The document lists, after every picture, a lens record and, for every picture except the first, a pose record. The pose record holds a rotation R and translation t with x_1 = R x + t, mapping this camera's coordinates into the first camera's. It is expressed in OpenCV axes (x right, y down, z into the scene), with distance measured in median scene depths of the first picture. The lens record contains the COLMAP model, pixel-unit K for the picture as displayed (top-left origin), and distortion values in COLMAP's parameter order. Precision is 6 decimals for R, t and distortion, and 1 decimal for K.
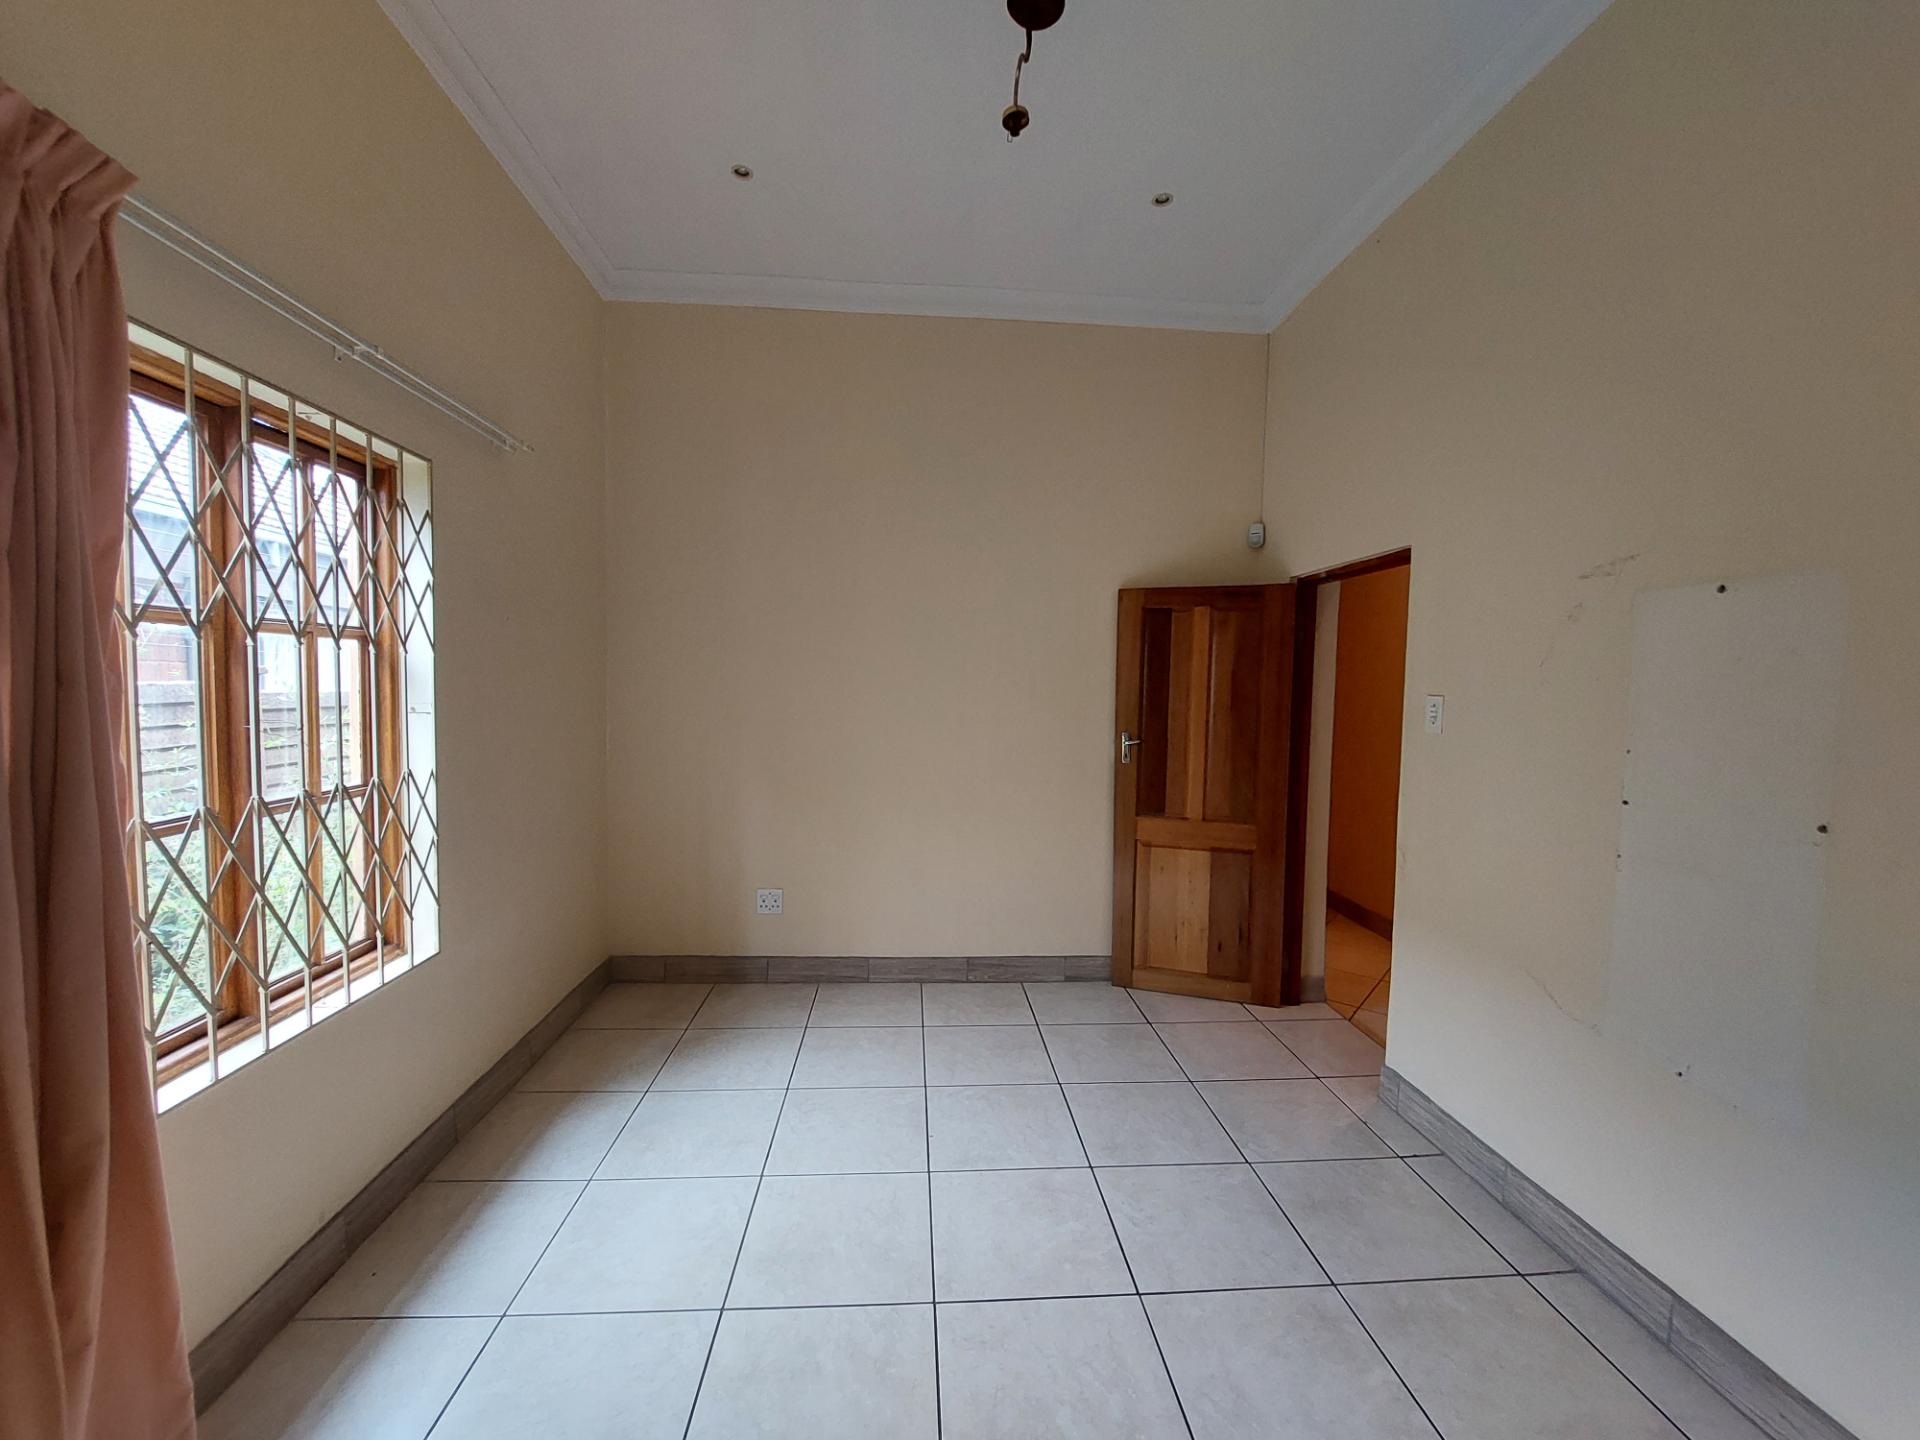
lens RADIAL K [[774.0, 0, 965.9], [0, 774.0, 727.4], [0, 0, 1]] dist [0.000507, 0.000321]
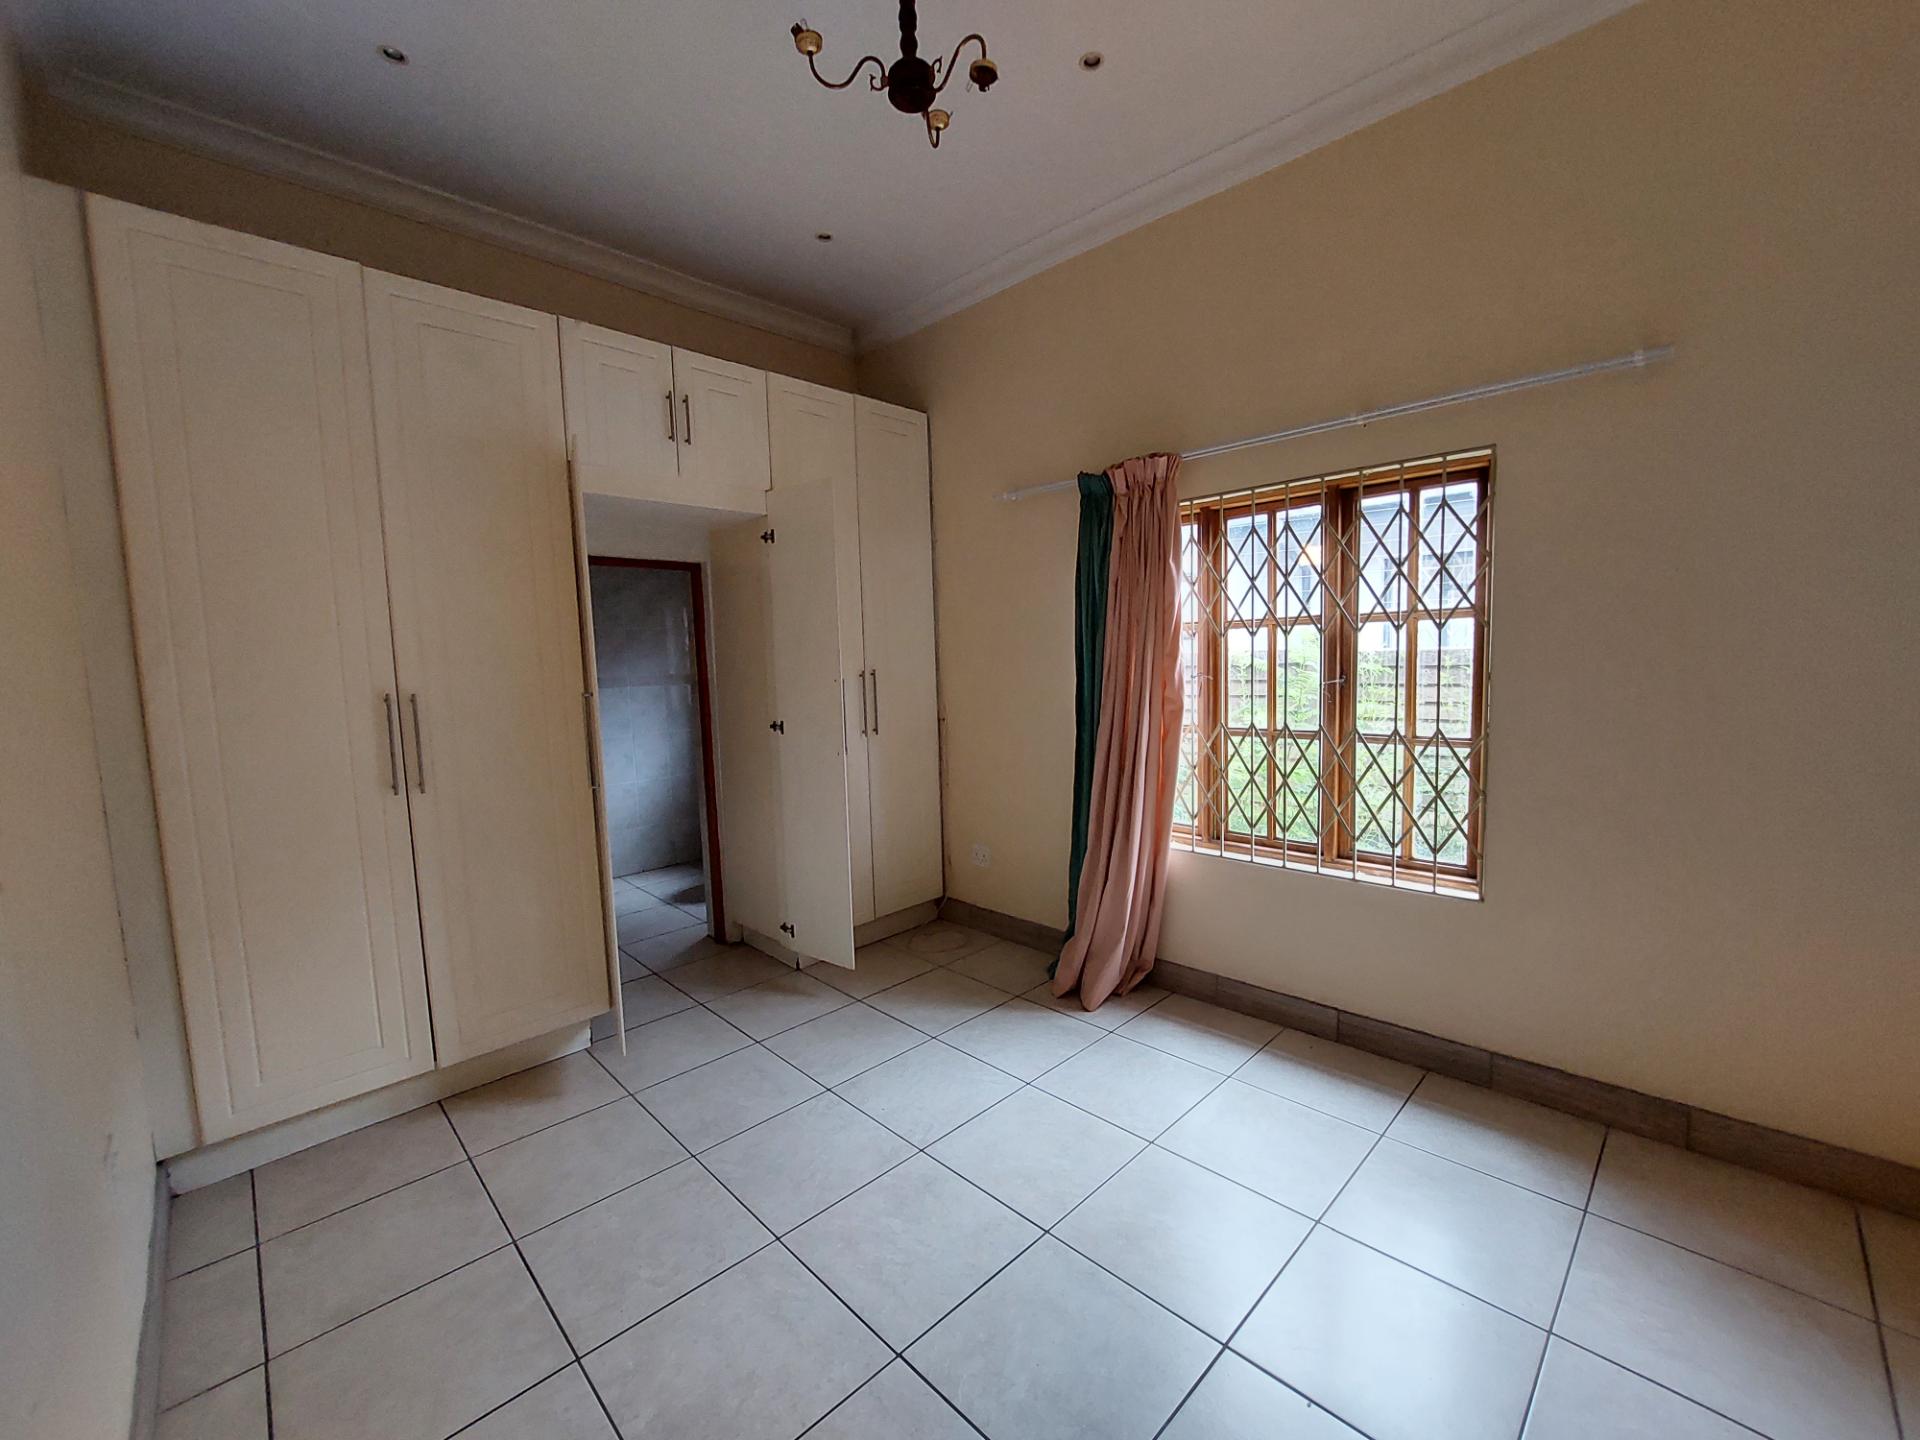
lens RADIAL K [[774.0, 0, 974.0], [0, 774.0, 737.5], [0, 0, 1]] dist [0.000507, 0.000321]
pose [[-0.756716, 0.033365, -0.652891, 0.668268], [-0.049006, 0.992992, 0.107544, -0.021907], [0.651904, 0.113376, -0.749778, 1.571814]]
